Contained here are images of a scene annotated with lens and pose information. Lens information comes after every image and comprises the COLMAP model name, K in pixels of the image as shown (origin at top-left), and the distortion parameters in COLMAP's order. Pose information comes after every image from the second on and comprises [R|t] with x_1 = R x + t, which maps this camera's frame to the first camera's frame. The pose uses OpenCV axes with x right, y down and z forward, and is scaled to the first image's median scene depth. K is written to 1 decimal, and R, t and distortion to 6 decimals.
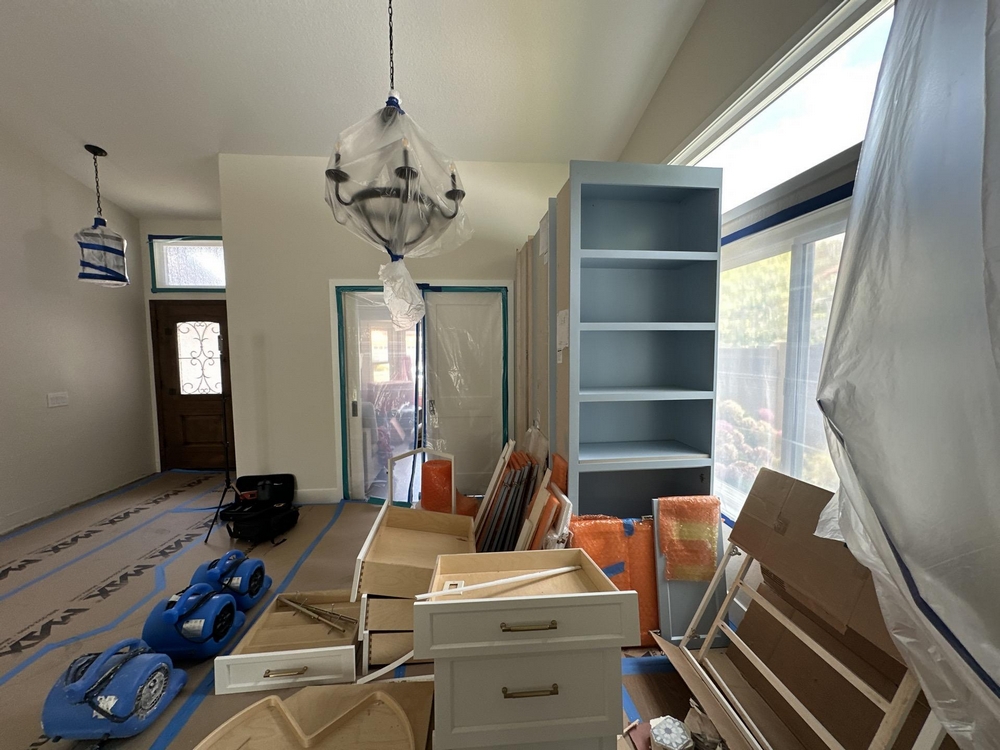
lens RADIAL K [[400.2, 0, 500.0], [0, 400.2, 375.0], [0, 0, 1]] dist [-0.000210, 0.000151]
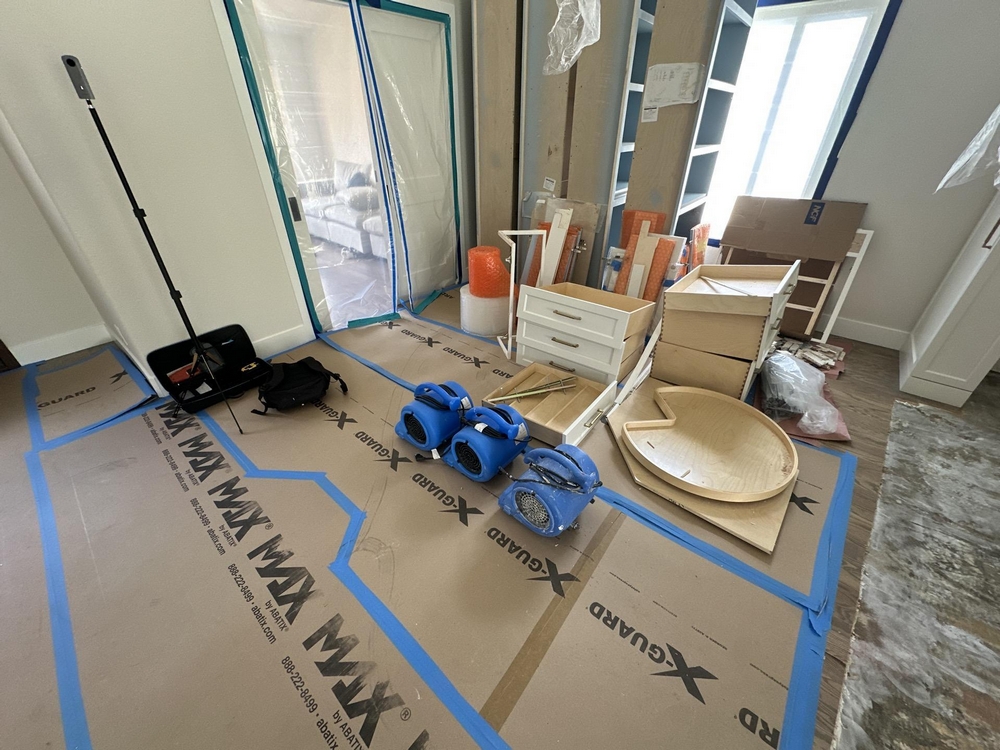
lens RADIAL K [[400.2, 0, 500.0], [0, 400.2, 375.0], [0, 0, 1]] dist [-0.000210, 0.000151]
pose [[0.691142, -0.382642, 0.613113, -0.976641], [0.045996, 0.869911, 0.491059, 0.015249], [-0.721254, -0.311191, 0.618832, 0.340238]]
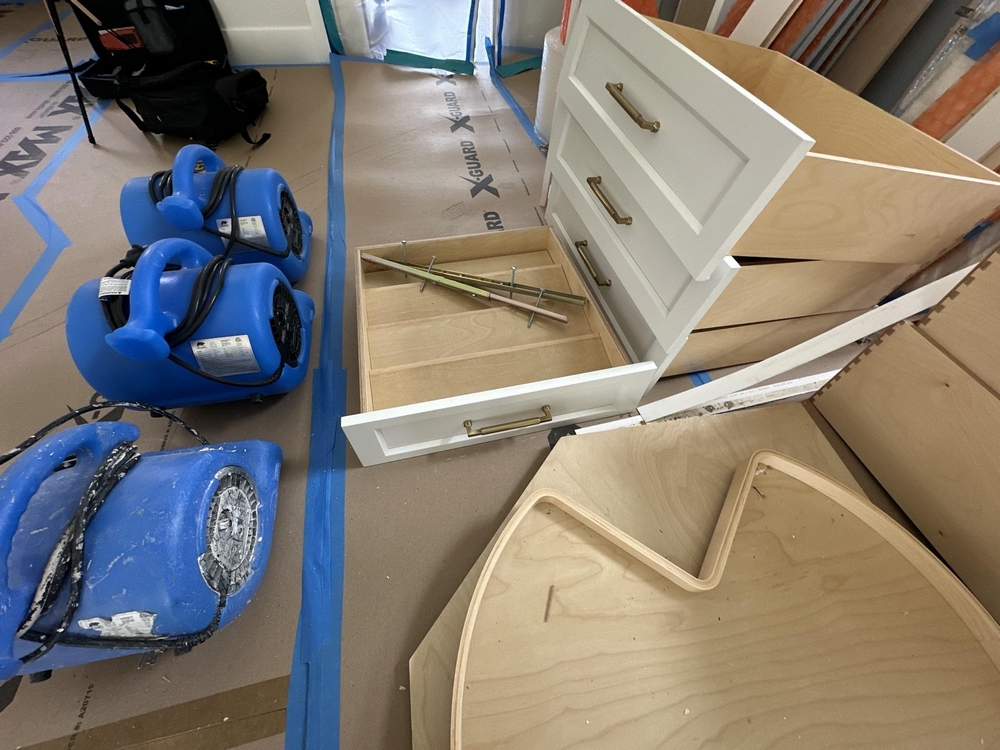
lens RADIAL K [[400.2, 0, 500.0], [0, 400.2, 375.0], [0, 0, 1]] dist [-0.000210, 0.000151]
pose [[0.990724, -0.079495, 0.110216, -0.405044], [-0.035322, 0.632530, 0.773730, 0.252793], [-0.131222, -0.770446, 0.623854, 0.523690]]
